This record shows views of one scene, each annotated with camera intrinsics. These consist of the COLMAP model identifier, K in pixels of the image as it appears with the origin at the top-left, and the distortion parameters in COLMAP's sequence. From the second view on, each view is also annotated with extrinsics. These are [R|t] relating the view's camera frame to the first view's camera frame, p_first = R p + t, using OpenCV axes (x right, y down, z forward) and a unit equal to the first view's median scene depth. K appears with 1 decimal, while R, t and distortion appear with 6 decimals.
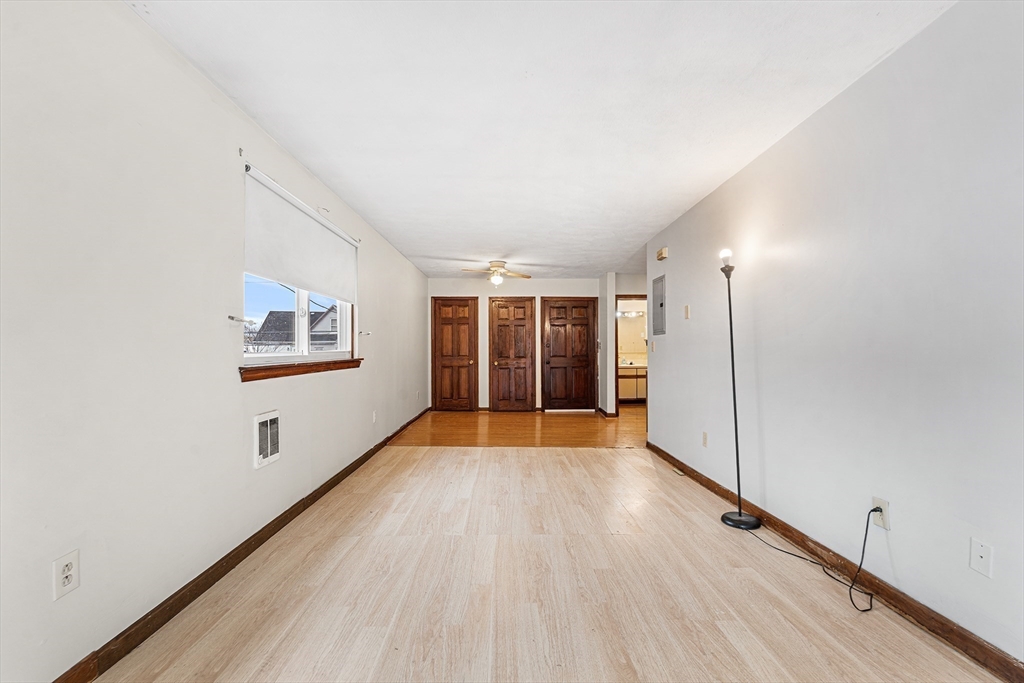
lens RADIAL K [[428.2, 0, 512.0], [0, 428.2, 341.5], [0, 0, 1]] dist [-0.001213, -0.000217]
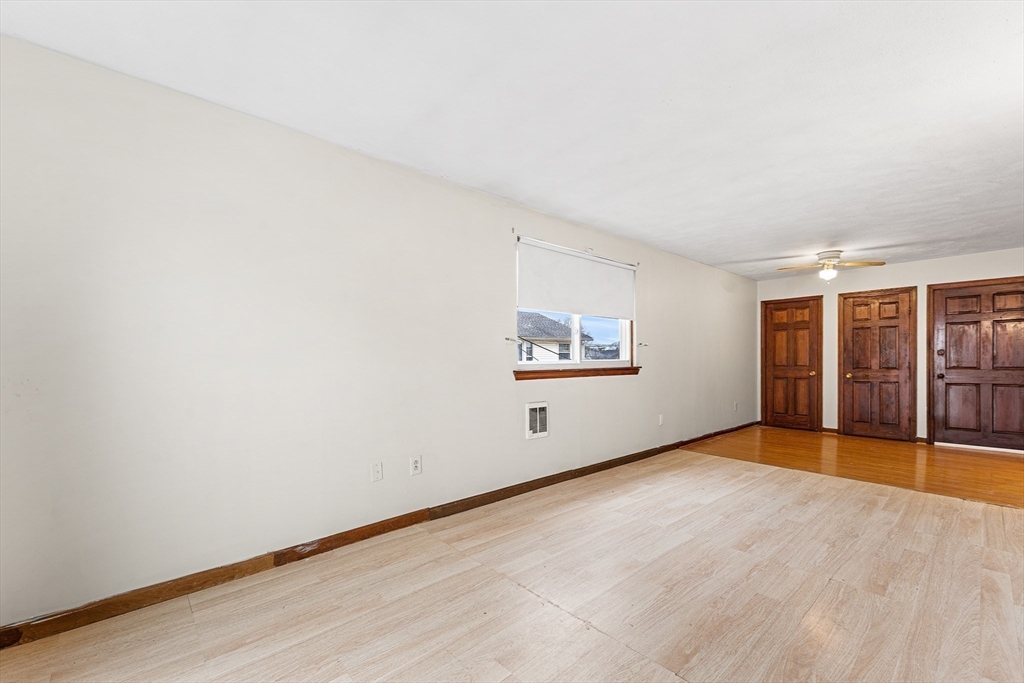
lens RADIAL K [[425.1, 0, 512.8], [0, 425.1, 359.6], [0, 0, 1]] dist [0.000544, 0.000085]
pose [[0.651163, -0.001776, -0.758936, 0.158569], [0.016845, 0.999785, 0.012113, 0.000544], [0.758751, -0.020672, 0.651052, 0.000081]]
